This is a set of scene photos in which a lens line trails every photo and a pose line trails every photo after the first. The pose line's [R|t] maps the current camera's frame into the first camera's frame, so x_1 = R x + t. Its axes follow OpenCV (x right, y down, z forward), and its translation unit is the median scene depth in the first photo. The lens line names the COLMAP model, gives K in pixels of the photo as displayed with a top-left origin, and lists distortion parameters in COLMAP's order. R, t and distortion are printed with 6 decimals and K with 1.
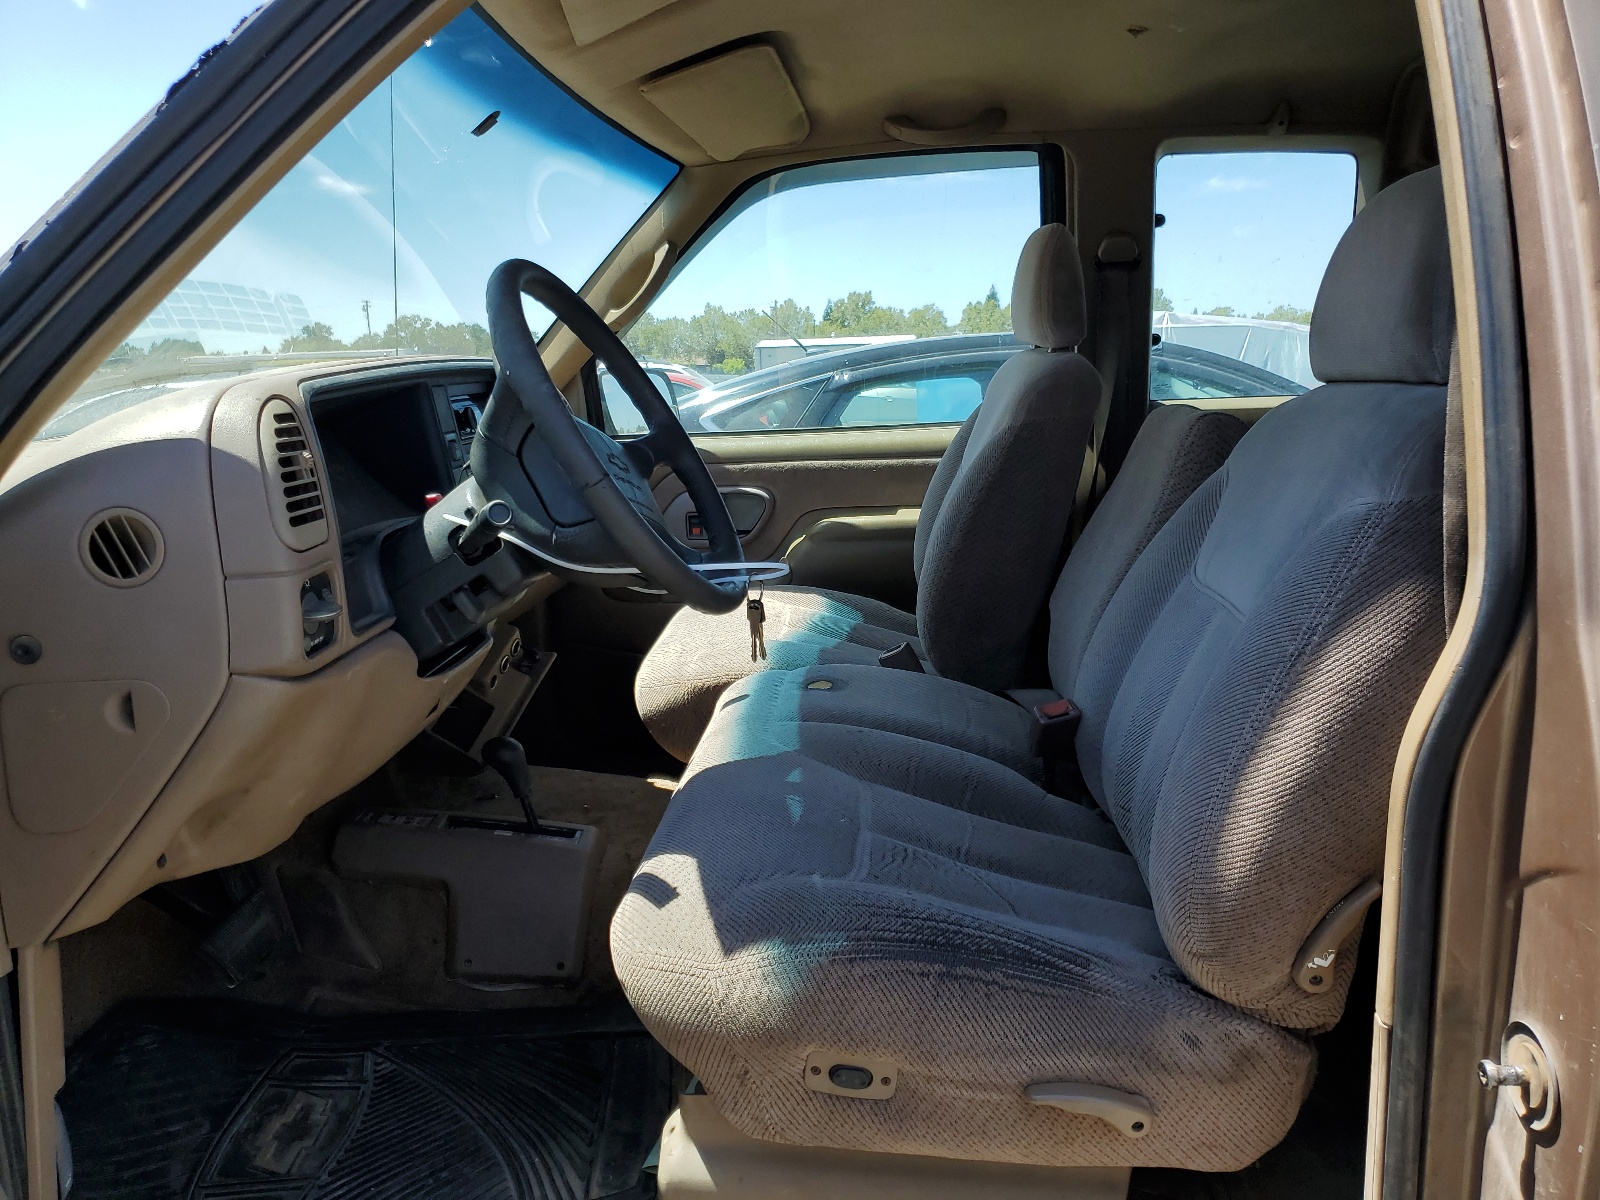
lens RADIAL K [[1382.9, 0, 800.0], [0, 1382.9, 600.0], [0, 0, 1]] dist [-0.000688, -0.002576]
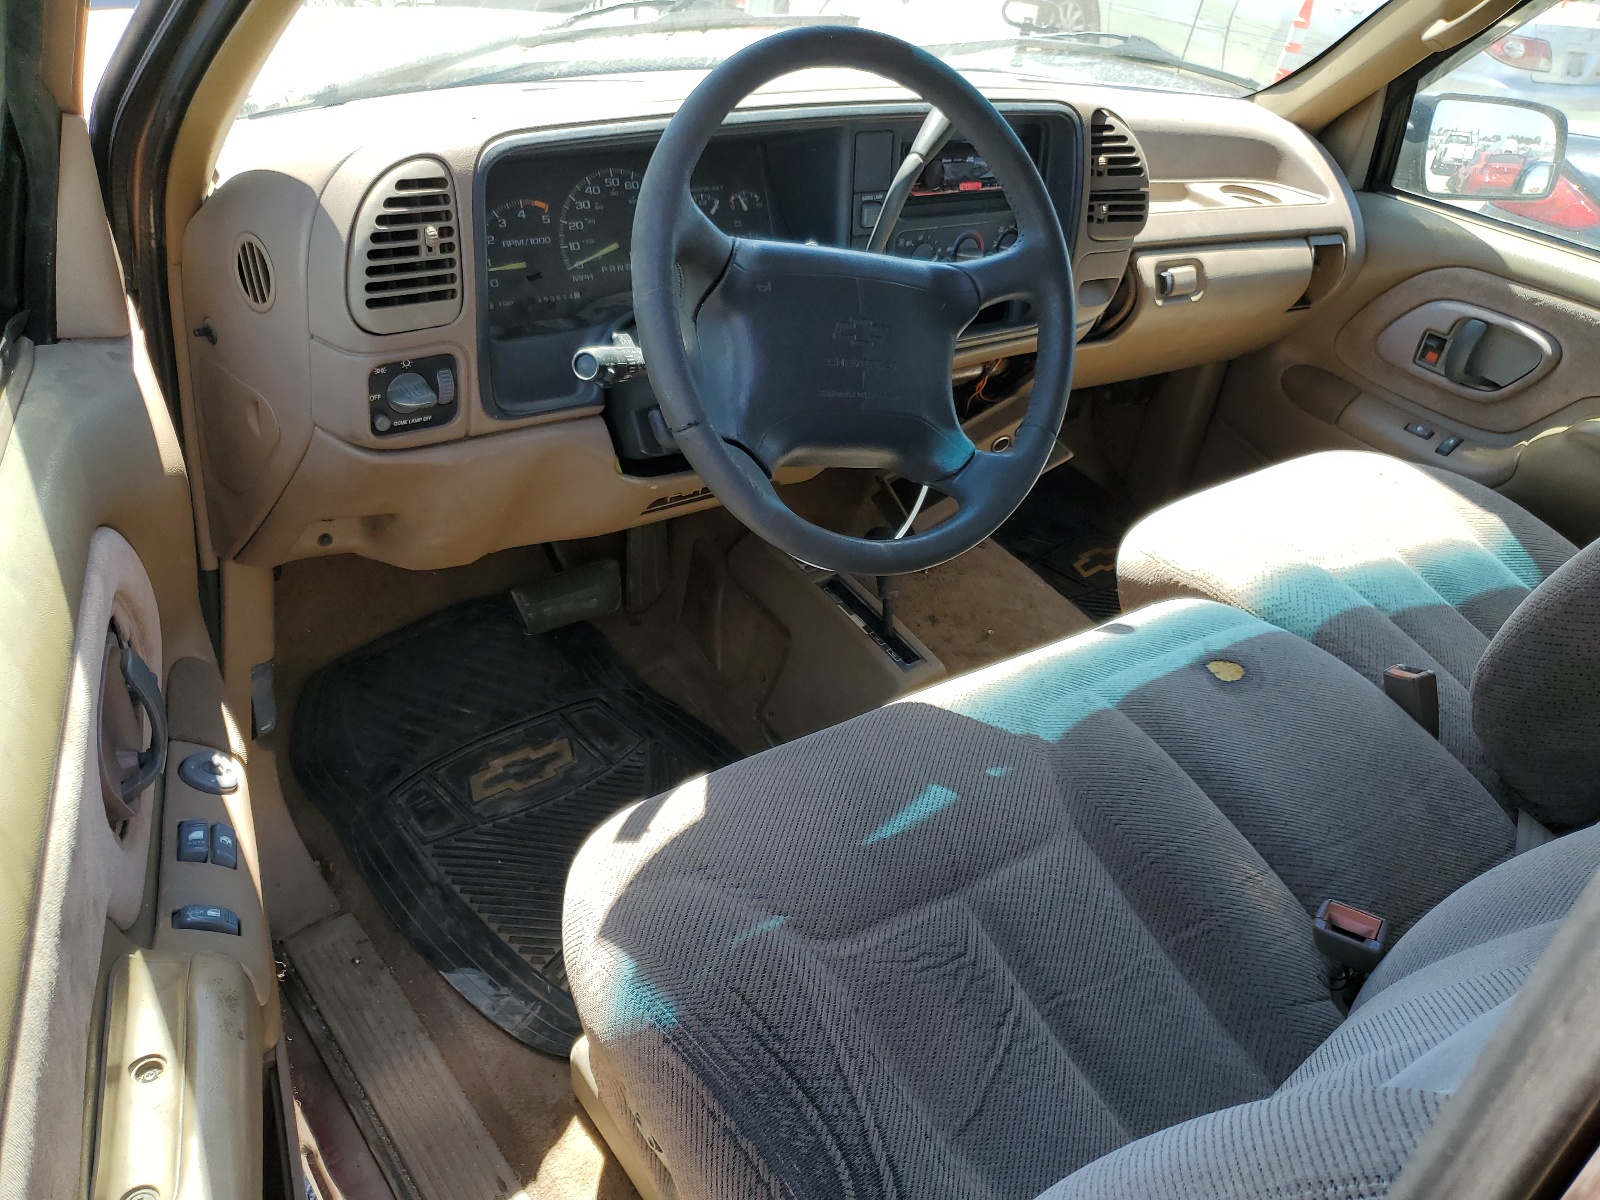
lens RADIAL K [[1382.9, 0, 800.0], [0, 1382.9, 600.0], [0, 0, 1]] dist [-0.000688, -0.002576]
pose [[0.629546, 0.516117, -0.580772, 0.438026], [-0.284404, 0.848688, 0.445918, -0.364141], [0.723040, -0.115552, 0.681074, 0.516196]]
